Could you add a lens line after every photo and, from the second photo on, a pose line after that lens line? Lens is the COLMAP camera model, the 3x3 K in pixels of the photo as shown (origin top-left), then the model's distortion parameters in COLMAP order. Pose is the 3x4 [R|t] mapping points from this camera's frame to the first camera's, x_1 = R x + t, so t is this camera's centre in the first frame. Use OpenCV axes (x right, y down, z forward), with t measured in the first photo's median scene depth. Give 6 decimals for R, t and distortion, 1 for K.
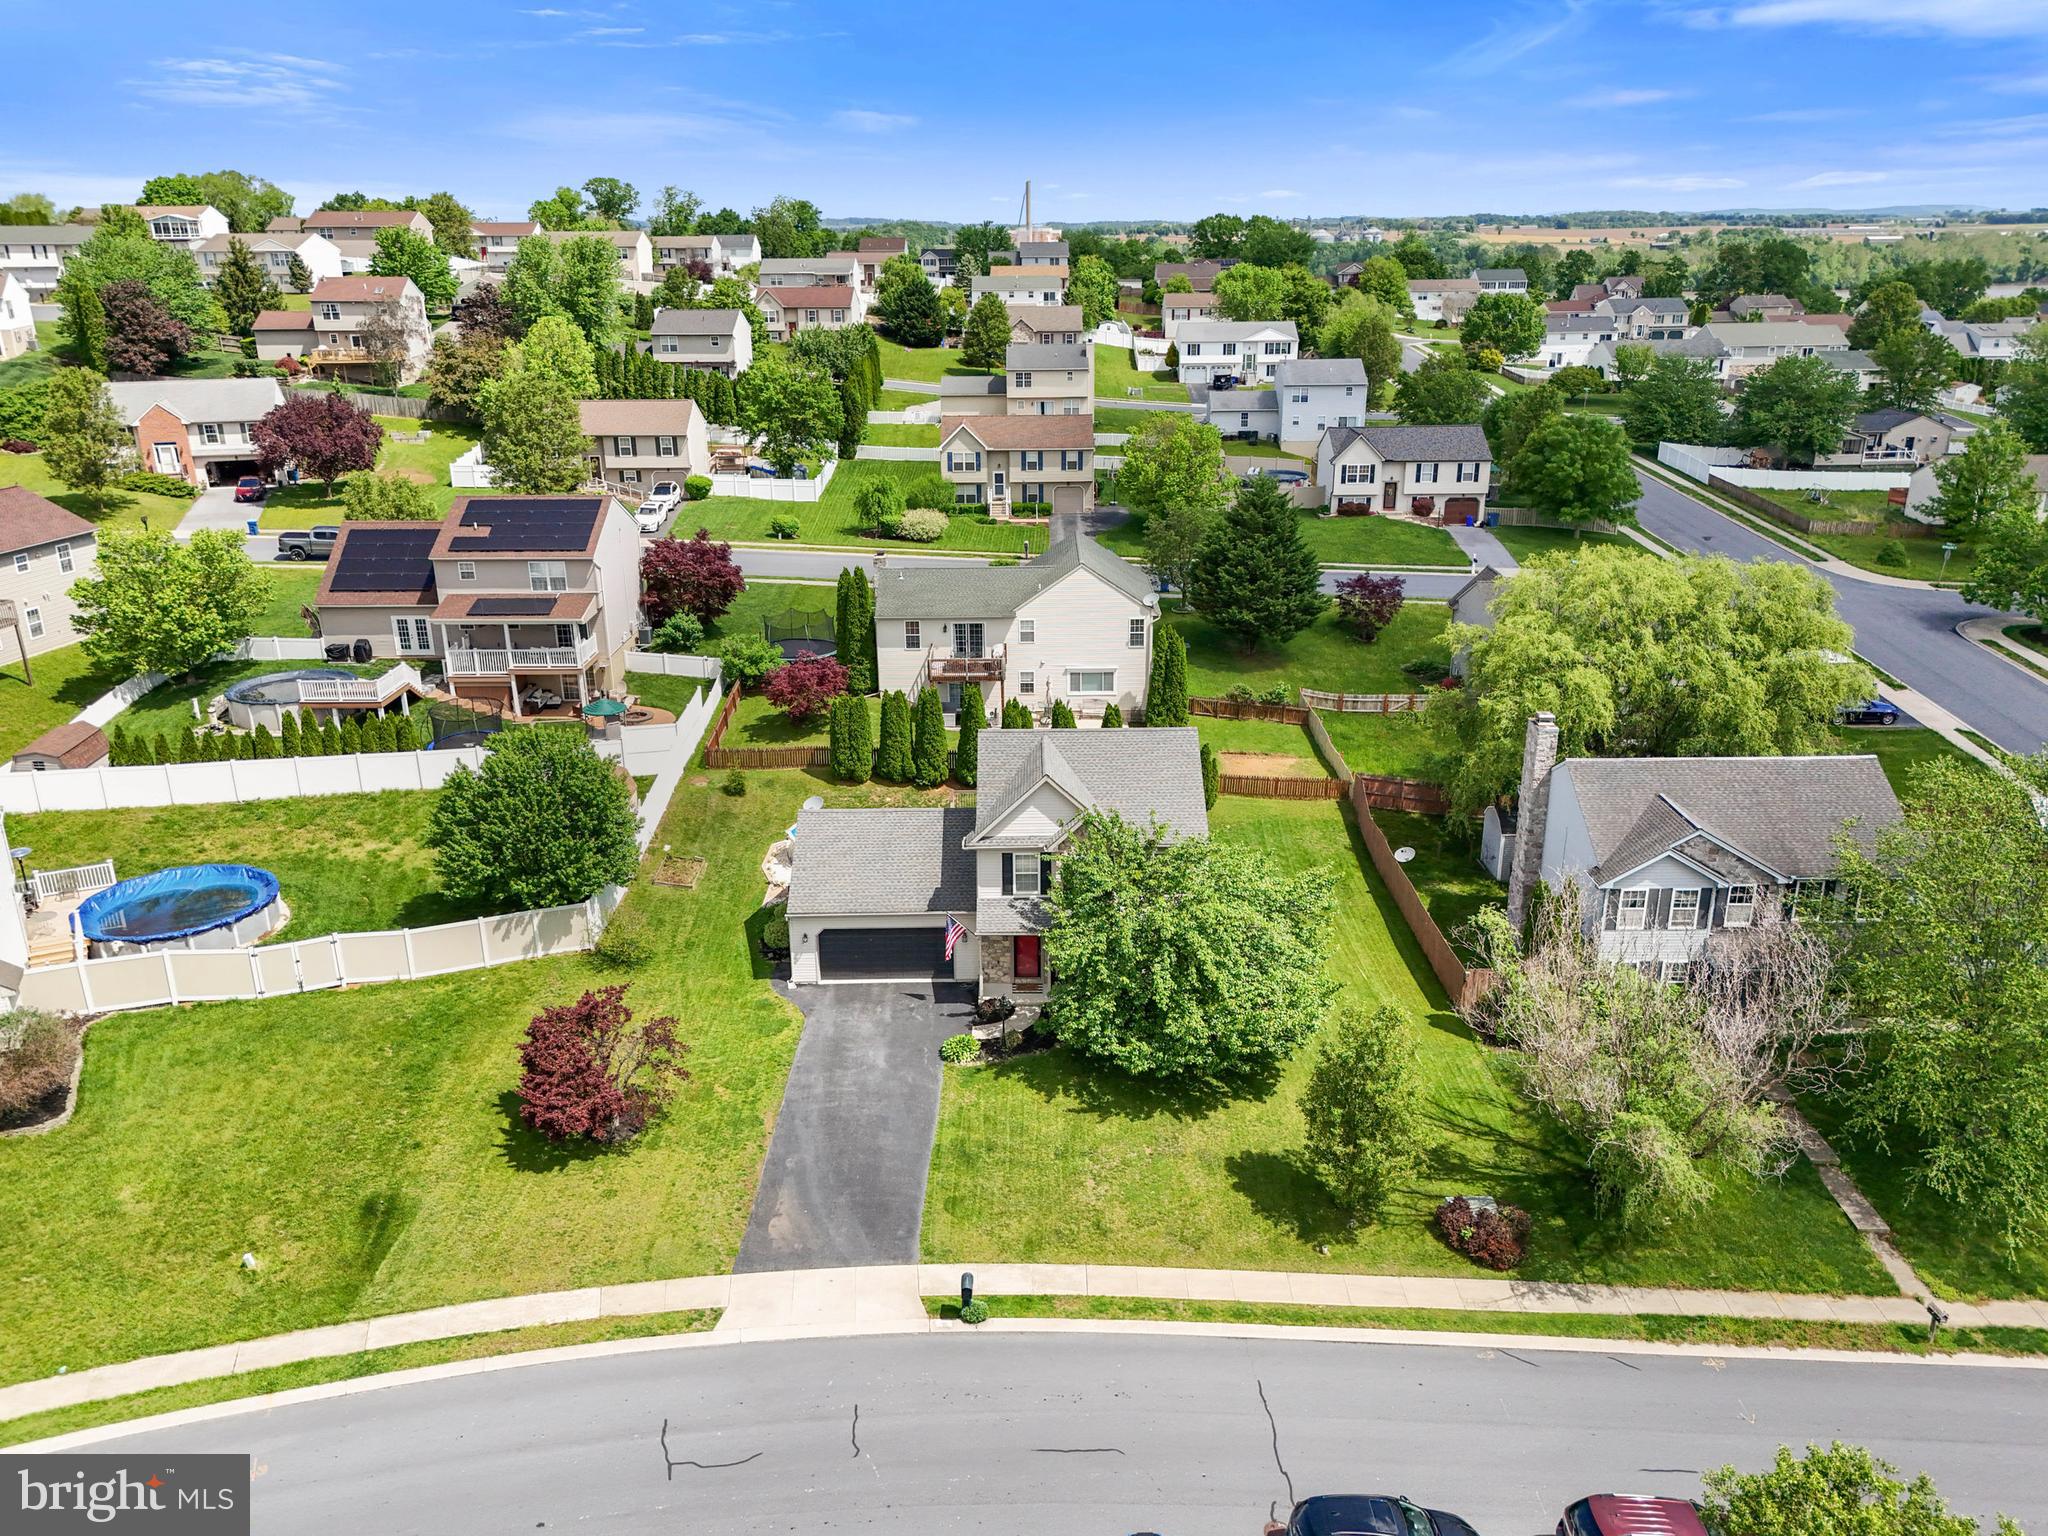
lens RADIAL K [[1515.5, 0, 1032.5], [0, 1515.5, 764.0], [0, 0, 1]] dist [0.060882, -0.048991]
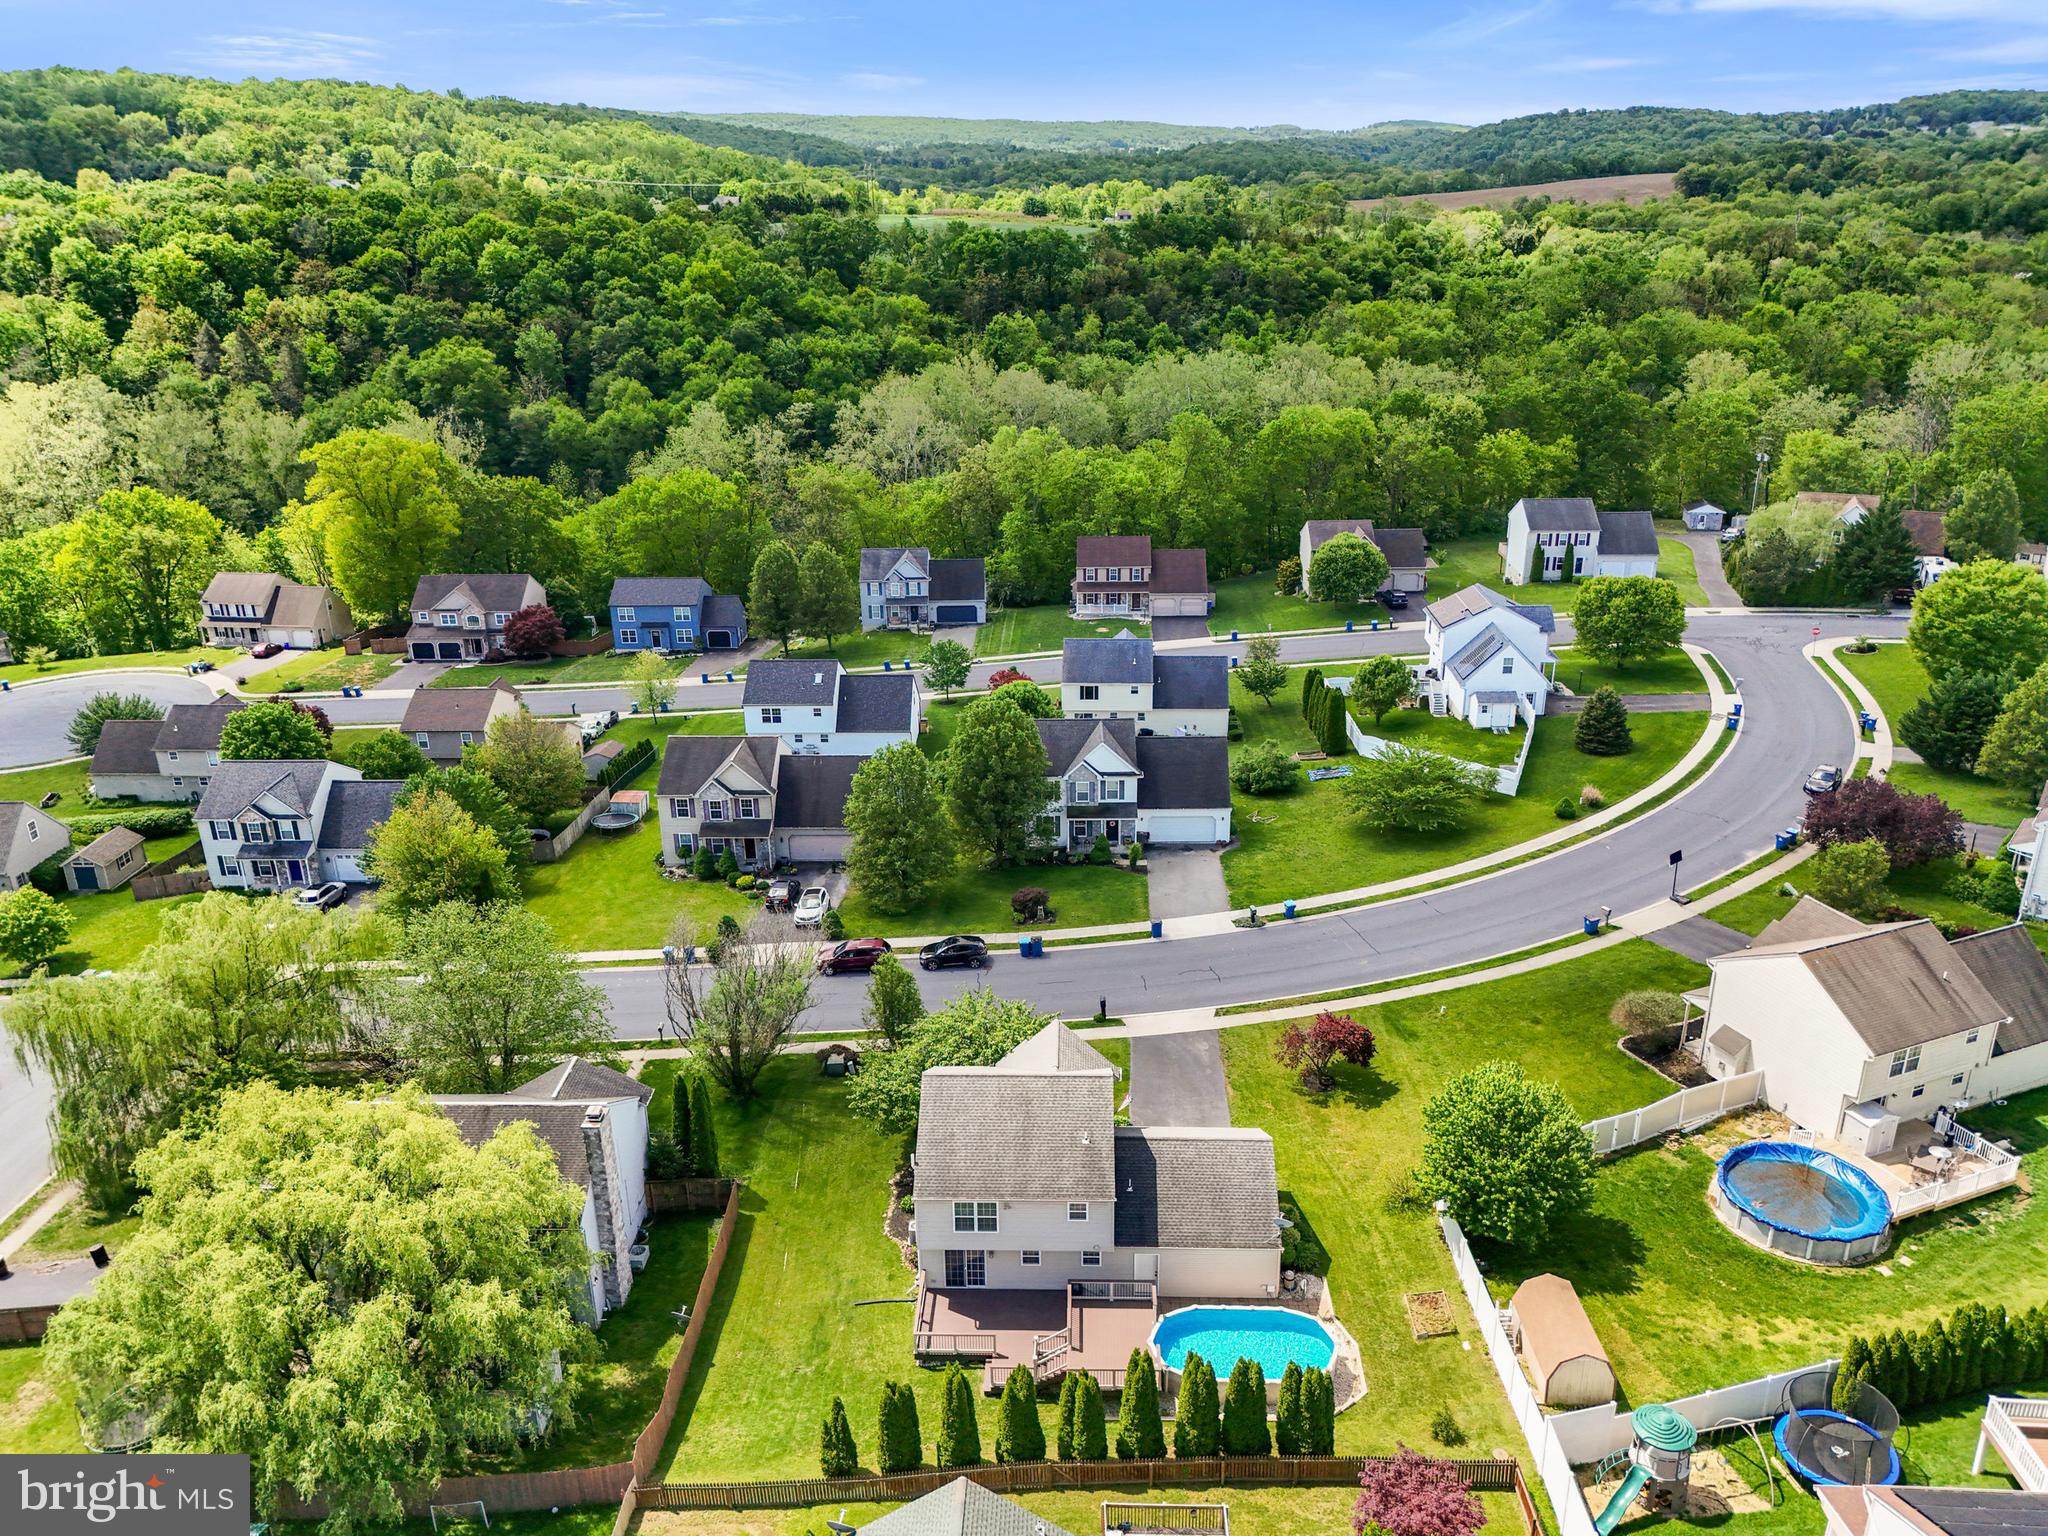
lens RADIAL K [[1515.5, 0, 1021.4], [0, 1515.5, 772.3], [0, 0, 1]] dist [0.060882, -0.048991]
pose [[-0.998894, 0.006021, 0.046623, -0.025510], [0.034917, 0.759089, 0.650049, -1.104782], [-0.031477, 0.650959, -0.758460, 2.030367]]
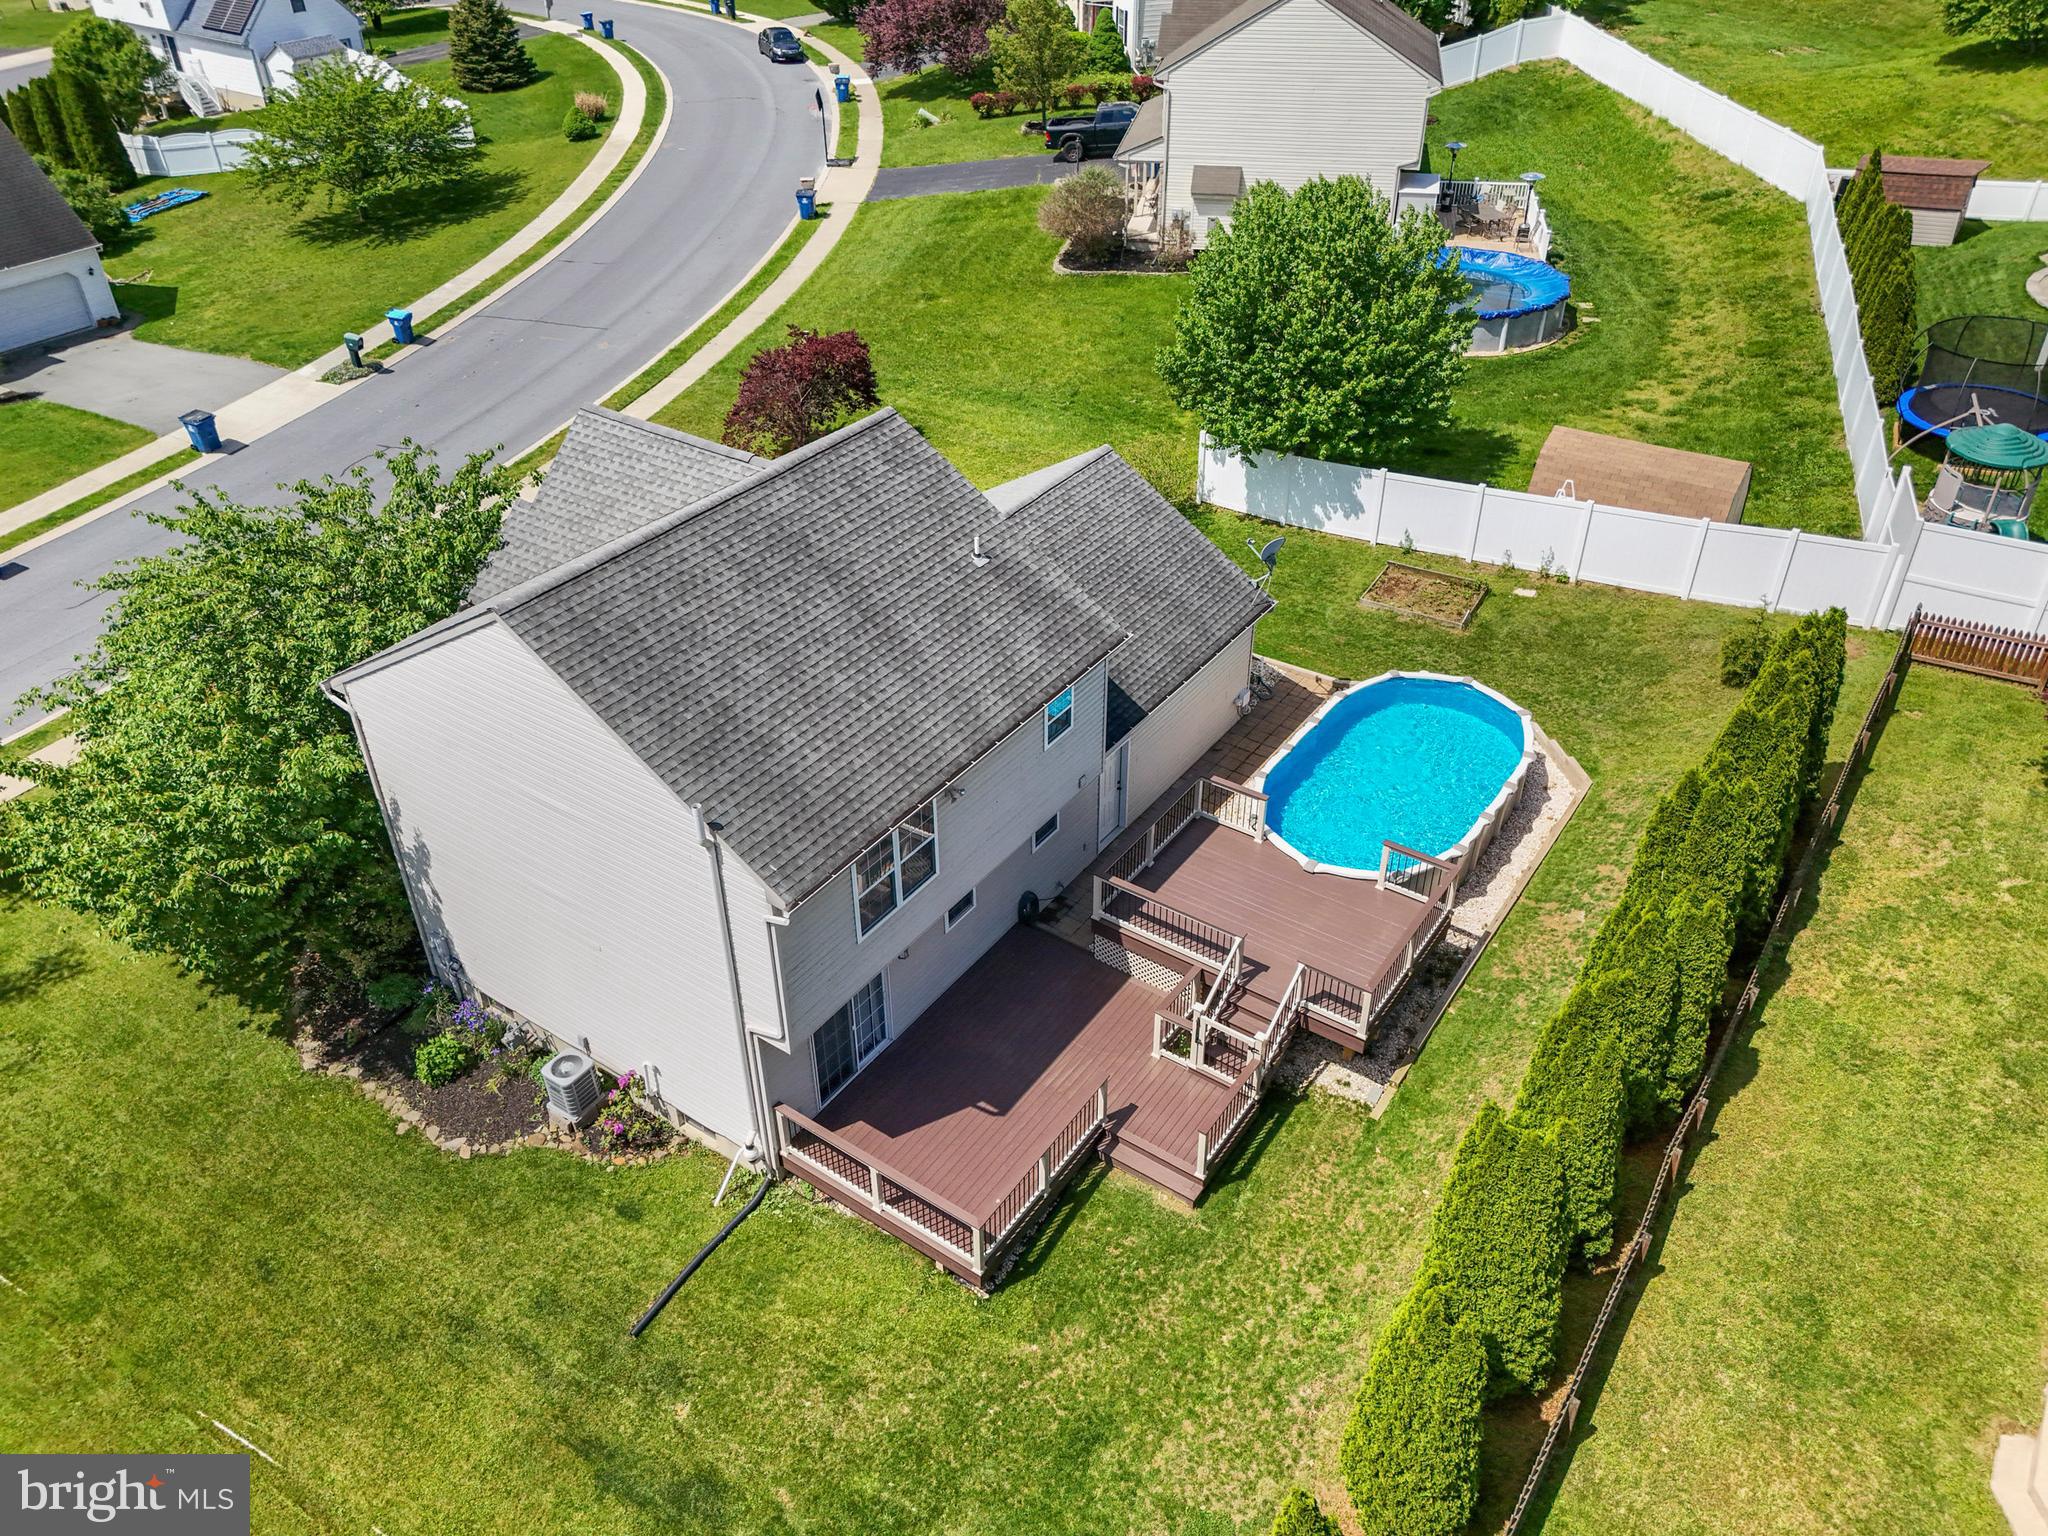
lens RADIAL K [[1515.5, 0, 1026.1], [0, 1515.5, 765.1], [0, 0, 1]] dist [0.060882, -0.048991]
pose [[-0.573586, 0.483816, -0.661000, 0.340622], [-0.250296, 0.664829, 0.703814, -0.312374], [0.779969, 0.569144, -0.260240, 1.416616]]
